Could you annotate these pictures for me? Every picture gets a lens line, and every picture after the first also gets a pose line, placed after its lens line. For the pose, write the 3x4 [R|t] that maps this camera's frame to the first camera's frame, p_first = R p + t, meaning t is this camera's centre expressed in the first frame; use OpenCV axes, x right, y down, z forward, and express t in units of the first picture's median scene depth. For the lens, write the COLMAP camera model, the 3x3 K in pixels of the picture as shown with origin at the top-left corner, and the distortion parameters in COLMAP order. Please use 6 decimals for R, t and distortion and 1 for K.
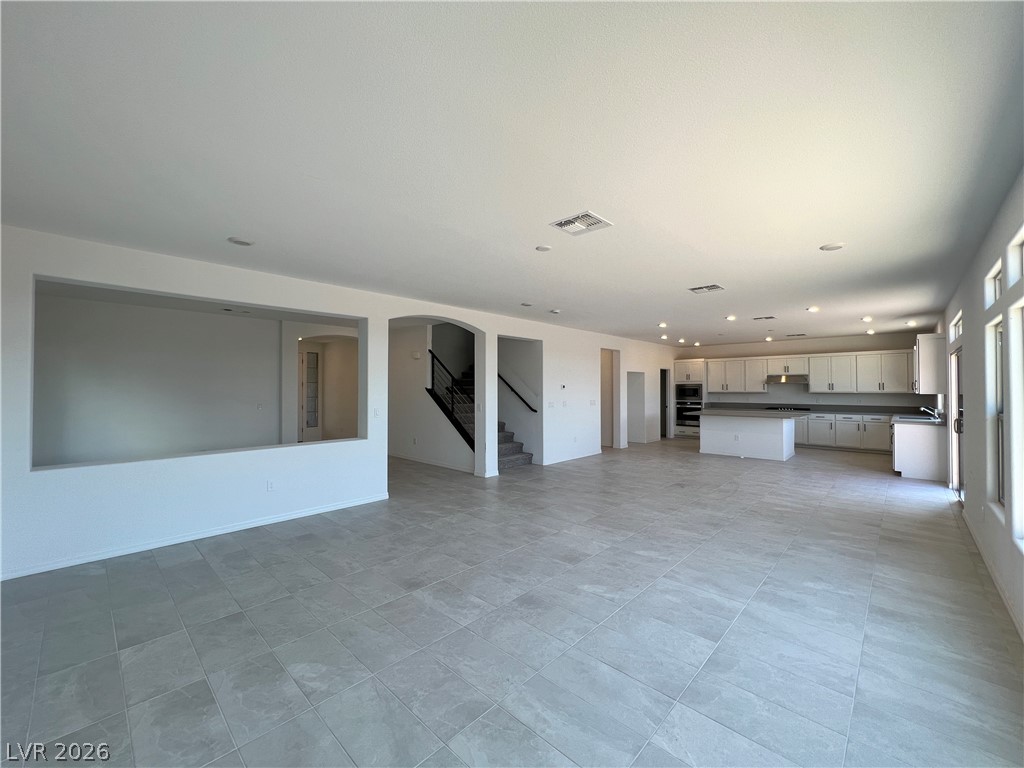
lens RADIAL K [[412.5, 0, 510.4], [0, 412.5, 387.3], [0, 0, 1]] dist [-0.001309, 0.000160]
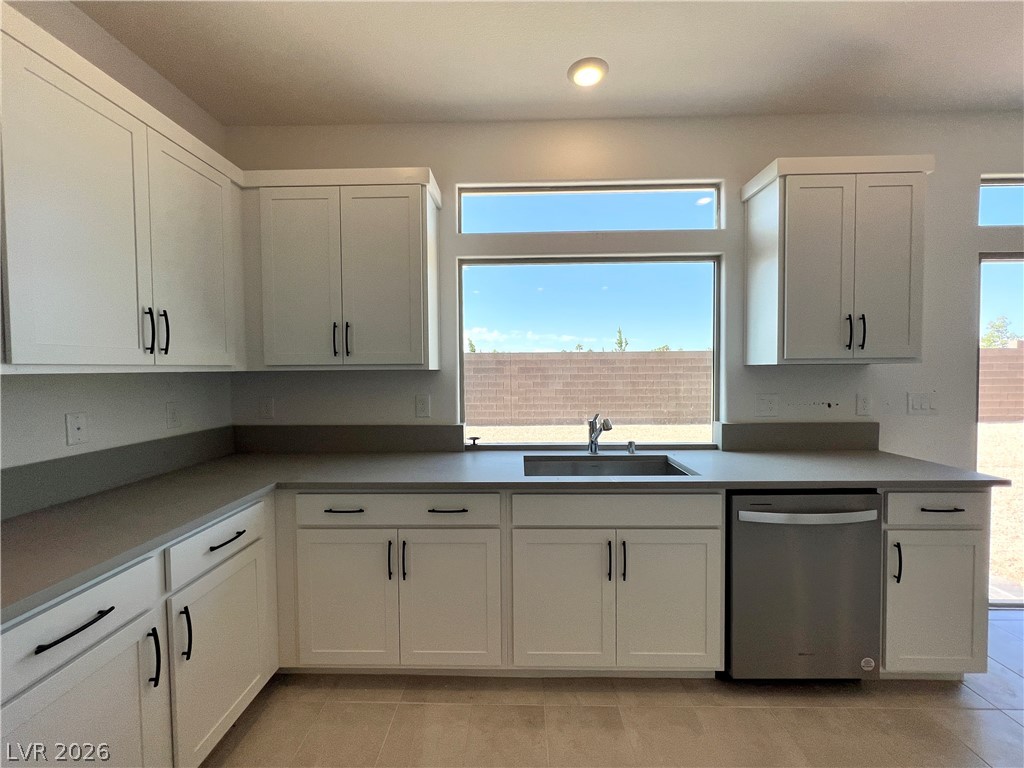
lens RADIAL K [[412.5, 0, 505.3], [0, 412.5, 377.1], [0, 0, 1]] dist [-0.001309, 0.000160]
pose [[-0.652052, -0.010888, 0.758096, 0.649098], [0.004126, 0.999831, 0.017908, 0.011937], [-0.758163, 0.014805, -0.651897, 0.940462]]
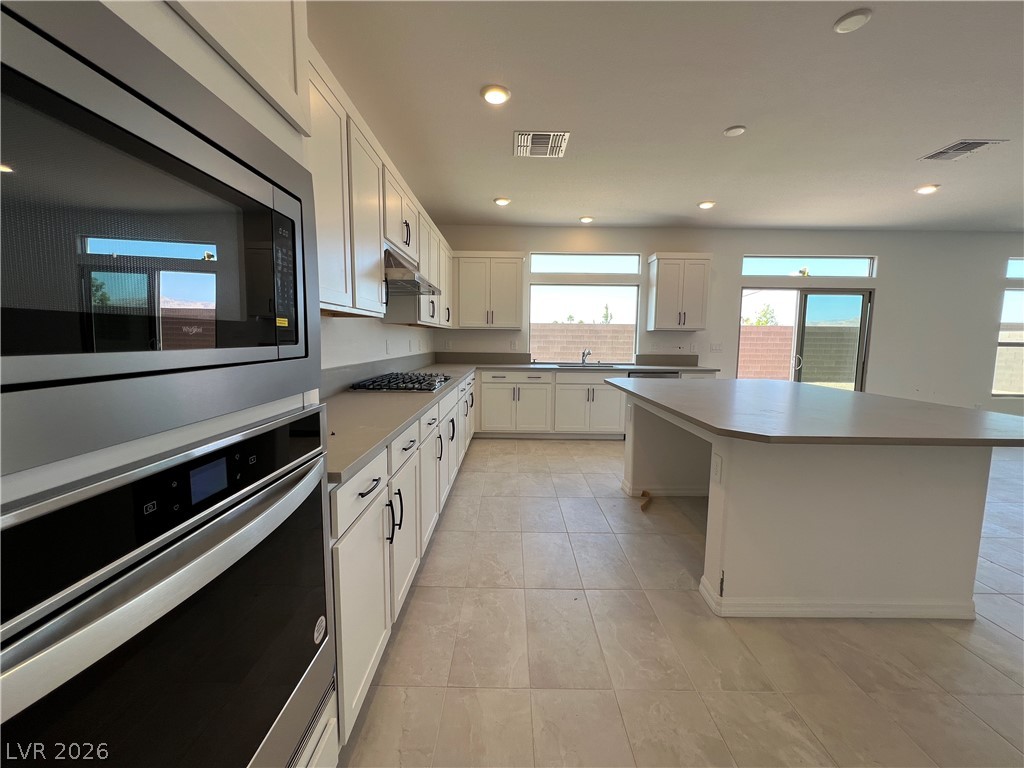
lens RADIAL K [[412.5, 0, 507.9], [0, 412.5, 381.6], [0, 0, 1]] dist [-0.001309, 0.000160]
pose [[-0.673706, -0.083917, 0.734220, 0.446348], [-0.014150, 0.994814, 0.100717, 0.025026], [-0.738864, 0.057464, -0.671400, 1.208593]]
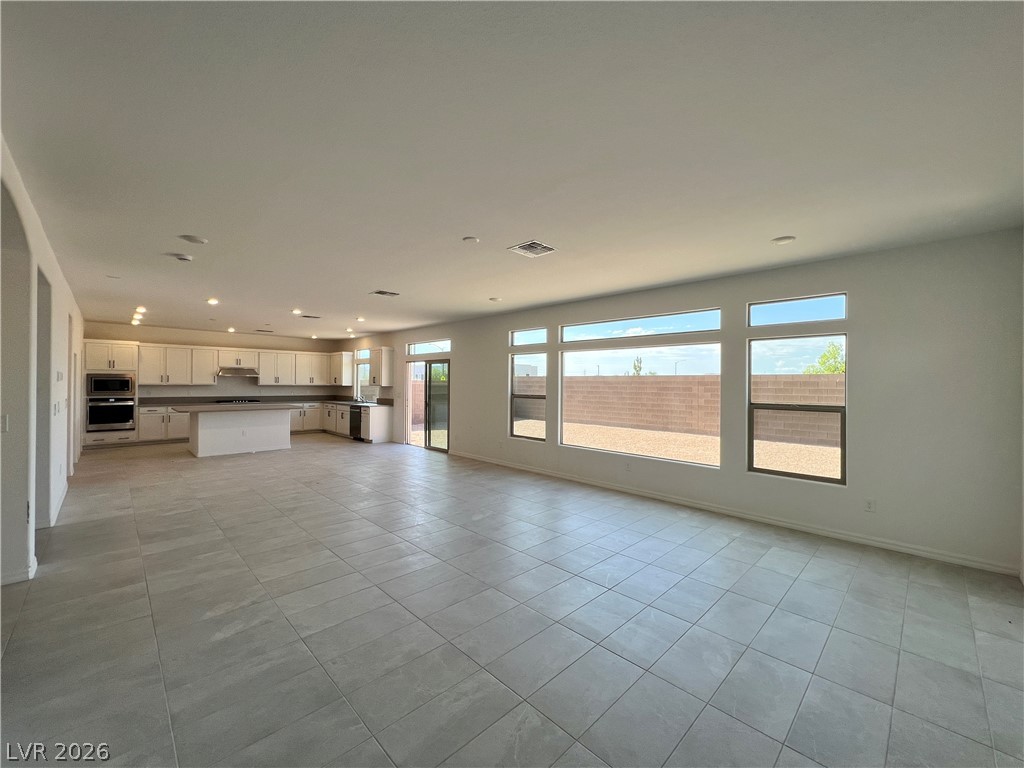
lens RADIAL K [[412.5, 0, 513.7], [0, 412.5, 376.5], [0, 0, 1]] dist [-0.001309, 0.000160]
pose [[0.033069, 0.018985, 0.999273, -0.328150], [-0.012603, 0.999748, -0.018577, 0.002186], [-0.999374, -0.011979, 0.033300, 0.314997]]
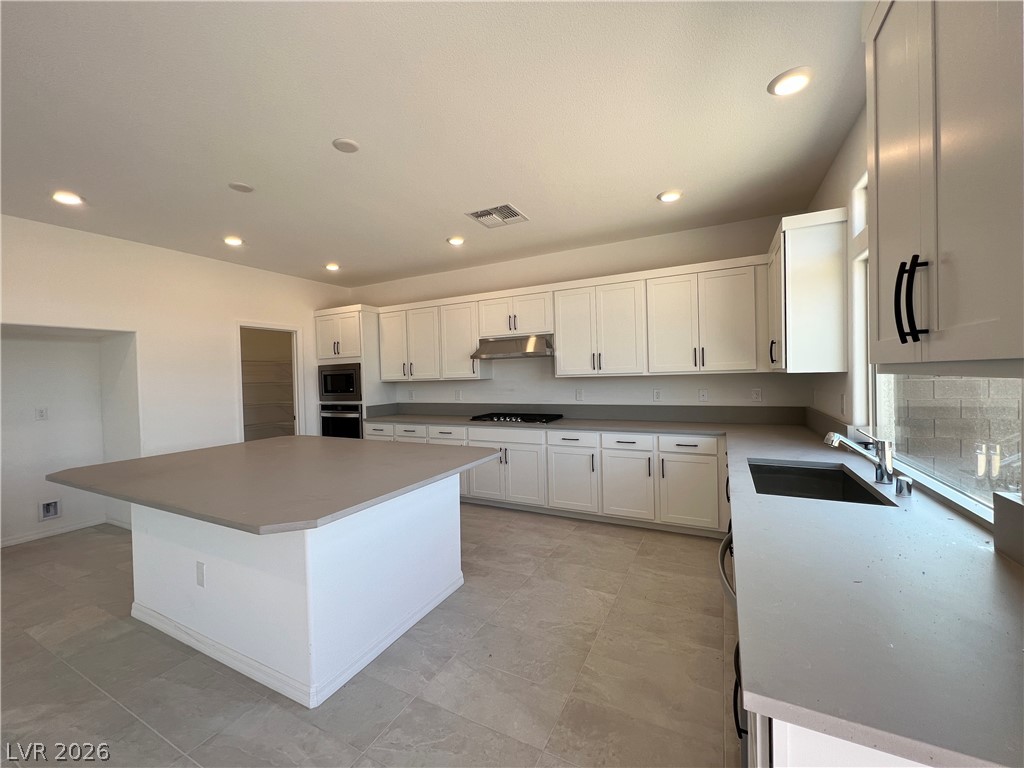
lens RADIAL K [[412.5, 0, 510.6], [0, 412.5, 389.8], [0, 0, 1]] dist [-0.001309, 0.000160]
pose [[0.968177, -0.025314, 0.248982, 0.597287], [0.019562, 0.999482, 0.025547, 0.014176], [-0.249499, -0.019864, 0.968171, 0.633699]]
